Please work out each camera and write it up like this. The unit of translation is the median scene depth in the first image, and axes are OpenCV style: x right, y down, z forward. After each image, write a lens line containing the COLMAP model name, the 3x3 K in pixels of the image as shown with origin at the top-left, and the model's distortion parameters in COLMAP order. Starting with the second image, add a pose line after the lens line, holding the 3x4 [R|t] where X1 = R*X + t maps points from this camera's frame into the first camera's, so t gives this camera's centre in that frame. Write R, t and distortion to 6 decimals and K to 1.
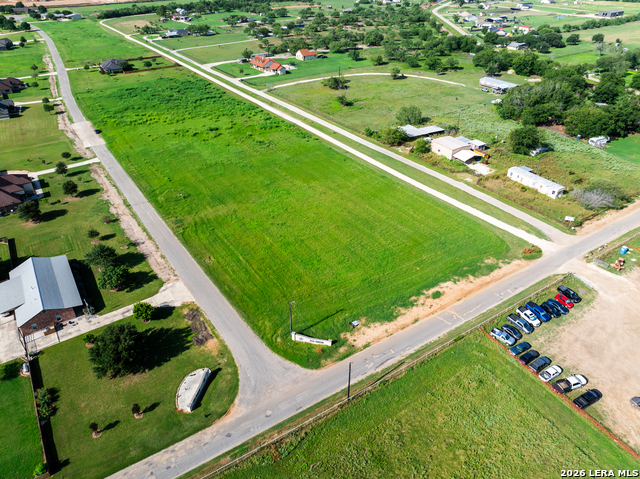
lens RADIAL K [[451.9, 0, 321.9], [0, 451.9, 237.6], [0, 0, 1]] dist [-0.039354, 0.001249]
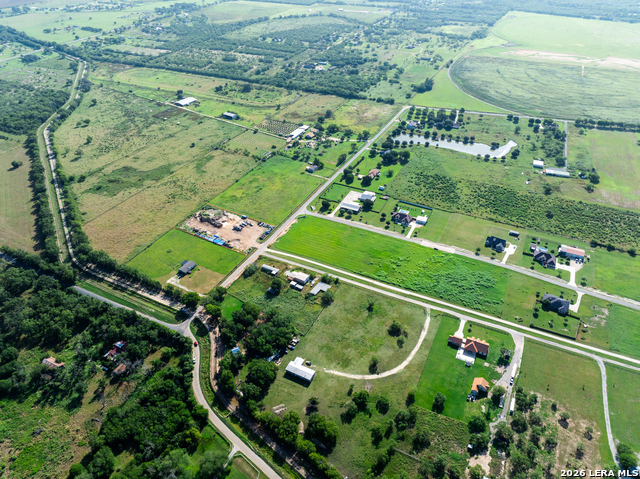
lens RADIAL K [[451.9, 0, 321.9], [0, 451.9, 237.6], [0, 0, 1]] dist [-0.039354, 0.001249]
pose [[-0.870163, 0.304613, -0.387333, 1.279612], [-0.254717, 0.394827, 0.882740, -2.979983], [0.421824, 0.866788, -0.265974, 1.748935]]
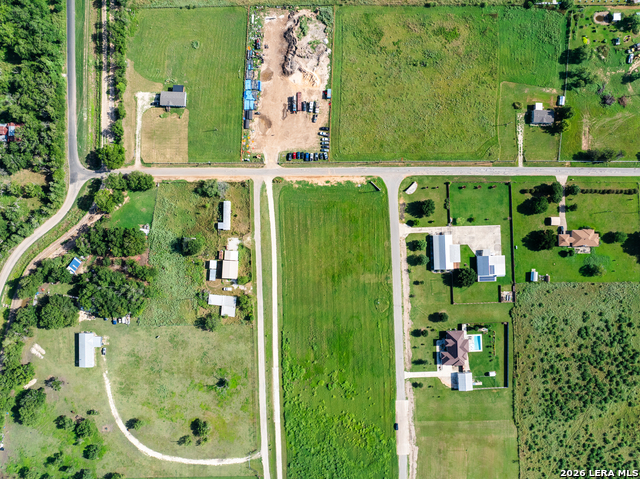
lens RADIAL K [[451.9, 0, 321.9], [0, 451.9, 237.6], [0, 0, 1]] dist [-0.039354, 0.001249]
pose [[-0.842351, -0.538299, 0.026051, 0.011830], [0.305007, -0.436320, 0.846520, -1.708499], [-0.444314, 0.721013, 0.531720, -0.187730]]
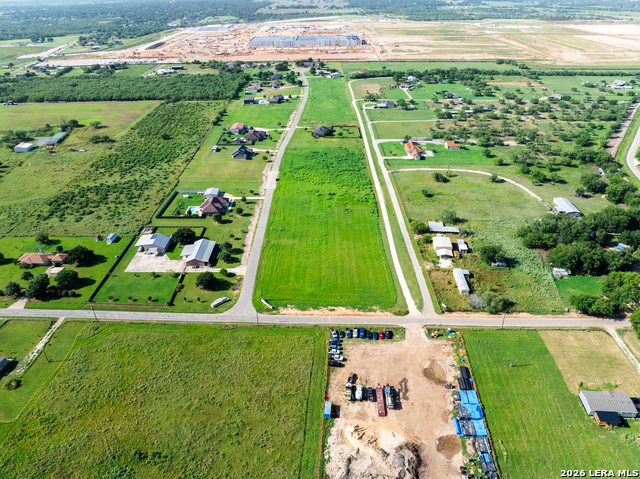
lens RADIAL K [[451.9, 0, 321.9], [0, 451.9, 237.6], [0, 0, 1]] dist [-0.039354, 0.001249]
pose [[0.825885, 0.279682, -0.489584, 0.786916], [-0.302031, 0.952665, 0.034725, -0.173298], [0.476121, 0.119191, 0.871265, -0.616092]]
